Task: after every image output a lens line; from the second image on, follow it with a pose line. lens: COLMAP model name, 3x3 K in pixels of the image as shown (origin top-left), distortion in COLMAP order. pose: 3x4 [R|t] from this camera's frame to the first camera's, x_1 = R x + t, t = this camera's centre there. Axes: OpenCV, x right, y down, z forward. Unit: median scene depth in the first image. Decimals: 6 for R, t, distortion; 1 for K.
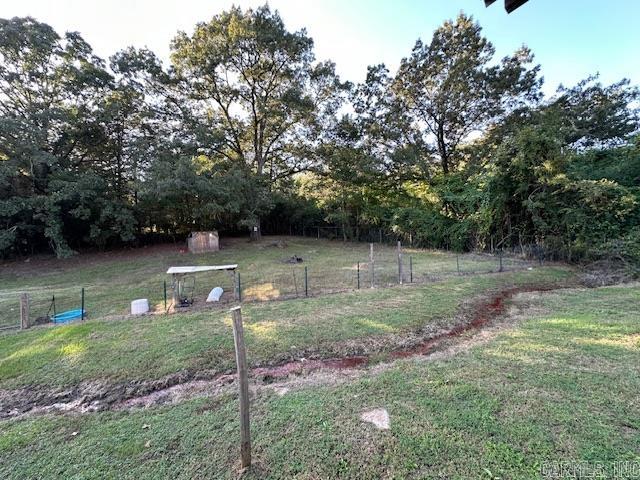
lens RADIAL K [[255.6, 0, 316.7], [0, 255.6, 240.7], [0, 0, 1]] dist [0.000580, -0.000731]
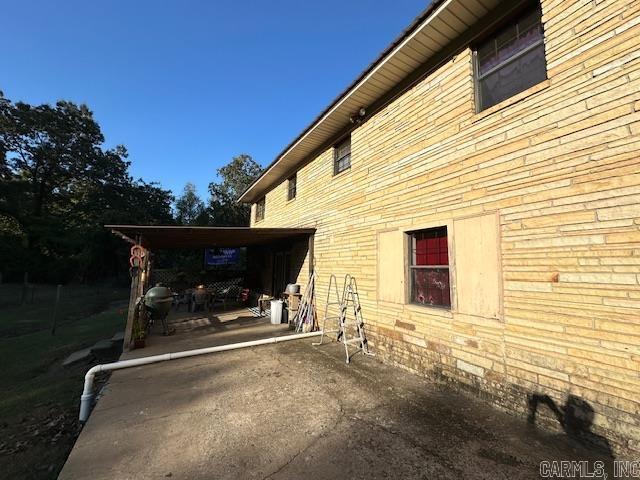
lens RADIAL K [[255.6, 0, 320.7], [0, 255.6, 240.6], [0, 0, 1]] dist [0.000580, -0.000731]
pose [[0.167062, 0.143381, 0.975465, -0.406230], [0.007952, 0.989141, -0.146753, 0.021526], [-0.985914, 0.032273, 0.164108, -0.401143]]
